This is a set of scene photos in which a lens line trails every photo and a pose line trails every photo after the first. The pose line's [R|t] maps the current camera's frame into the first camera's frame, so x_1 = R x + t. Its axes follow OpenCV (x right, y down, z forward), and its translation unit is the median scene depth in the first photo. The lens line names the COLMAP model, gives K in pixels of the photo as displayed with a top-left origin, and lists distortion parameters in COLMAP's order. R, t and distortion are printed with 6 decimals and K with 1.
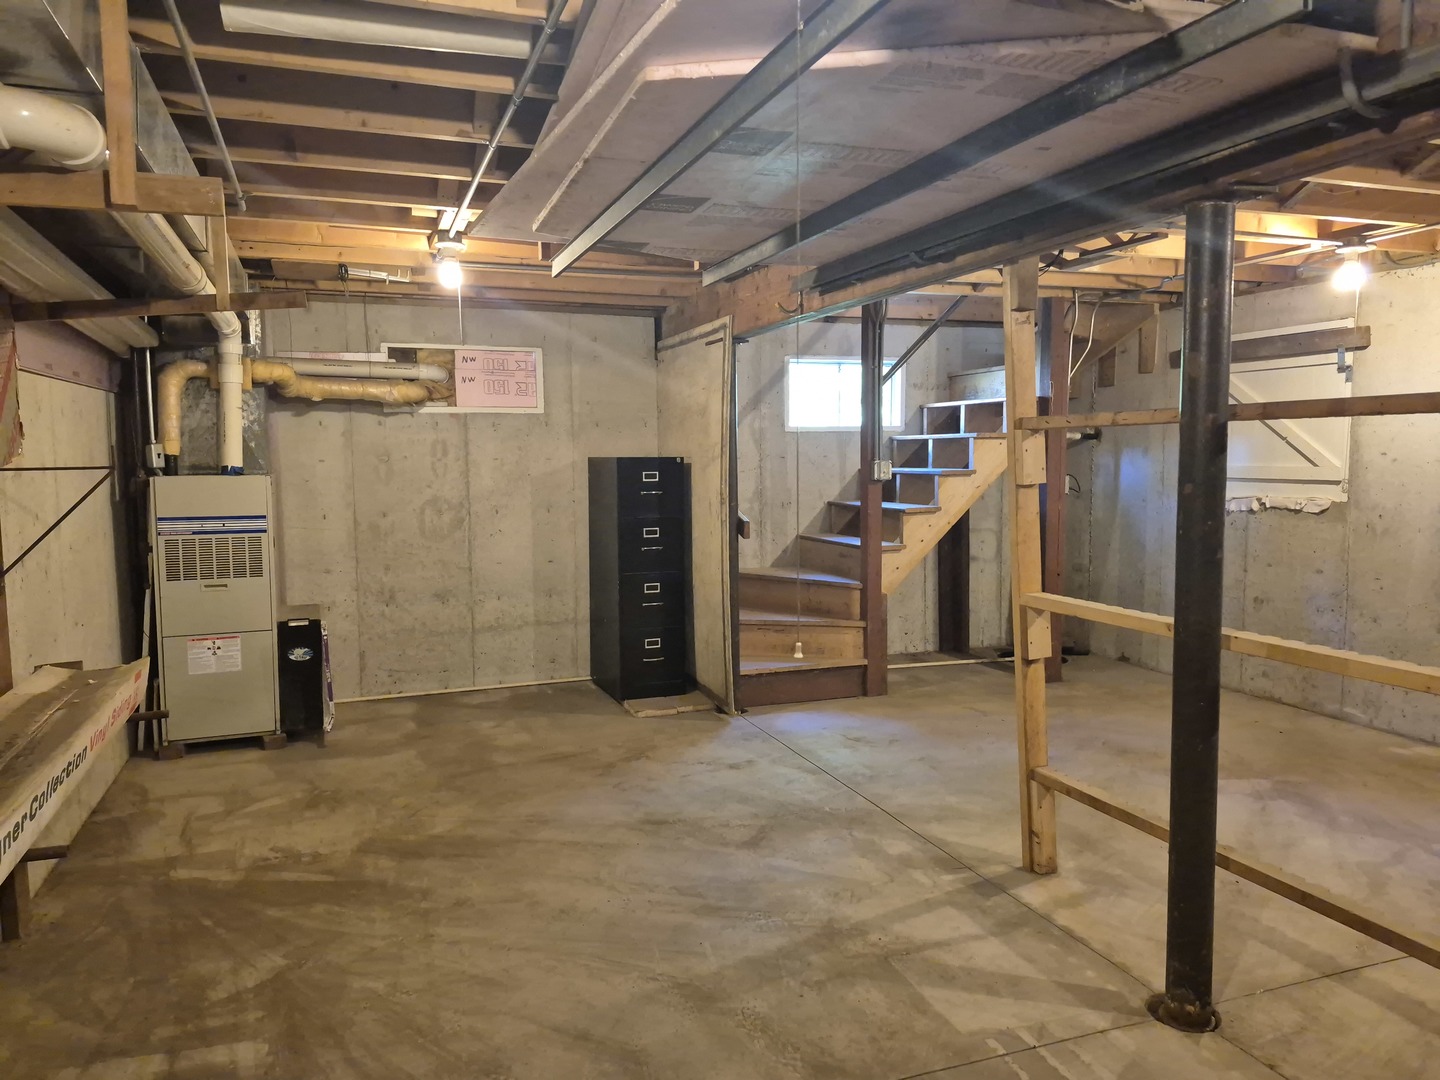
lens RADIAL K [[996.3, 0, 716.7], [0, 996.3, 535.6], [0, 0, 1]] dist [-0.008906, -0.014425]
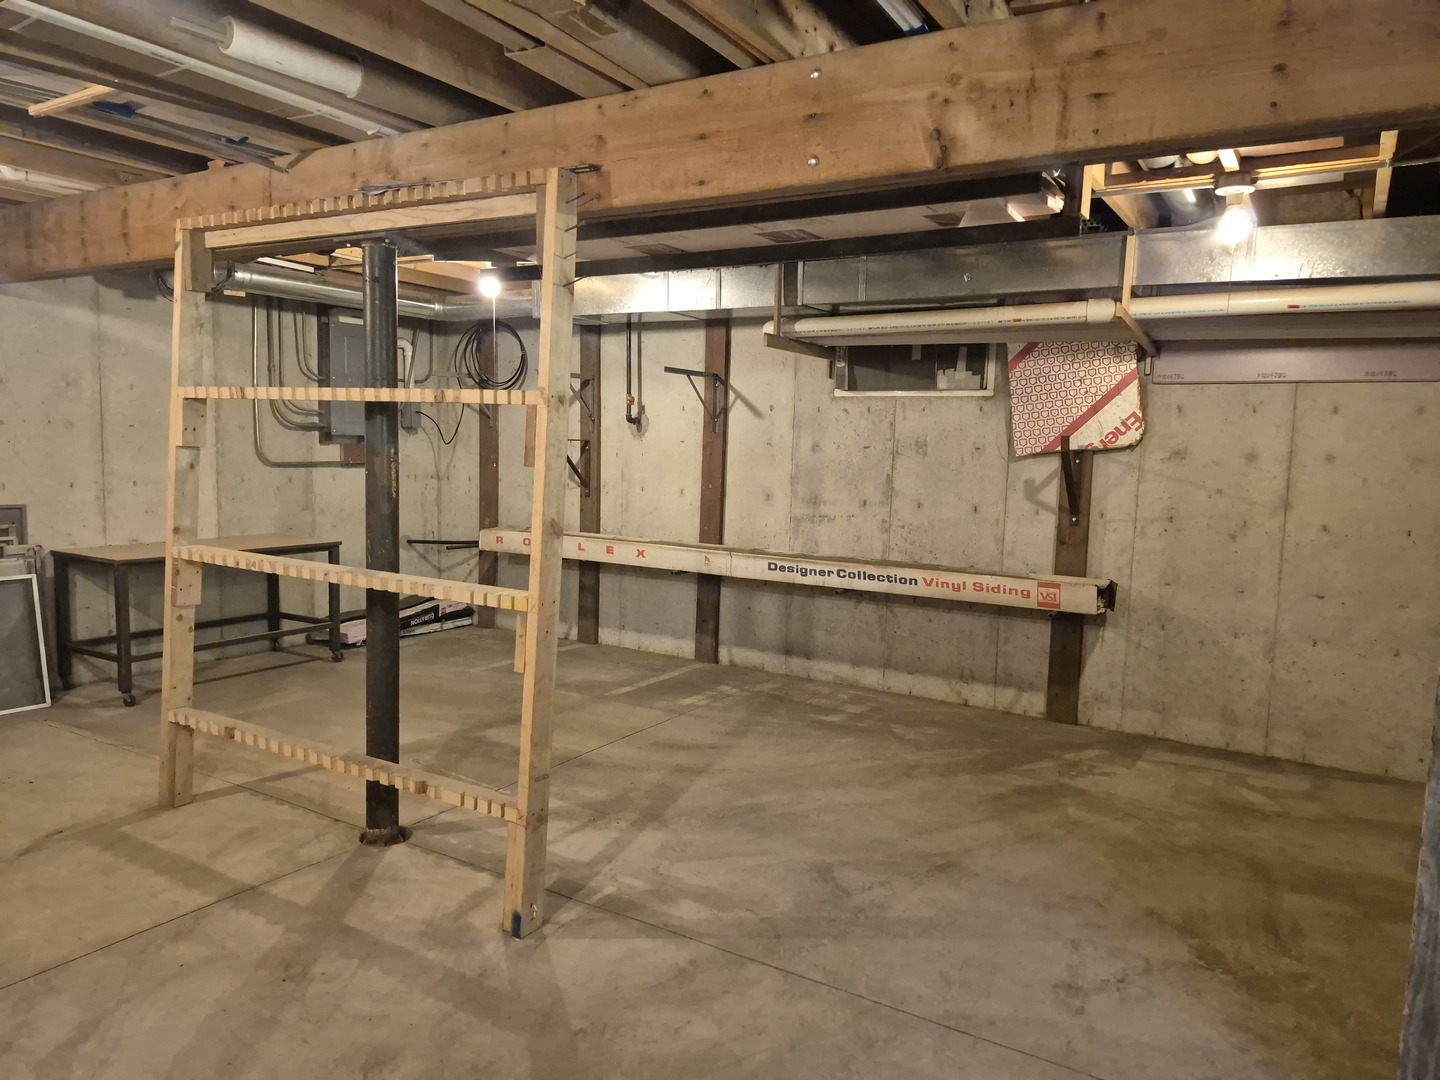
lens RADIAL K [[996.3, 0, 721.4], [0, 996.3, 538.7], [0, 0, 1]] dist [-0.008906, -0.014425]
pose [[-0.790766, 0.052029, -0.609904, 0.679242], [-0.074472, 0.980802, 0.180226, -0.151126], [0.607572, 0.187937, -0.771710, 1.668632]]
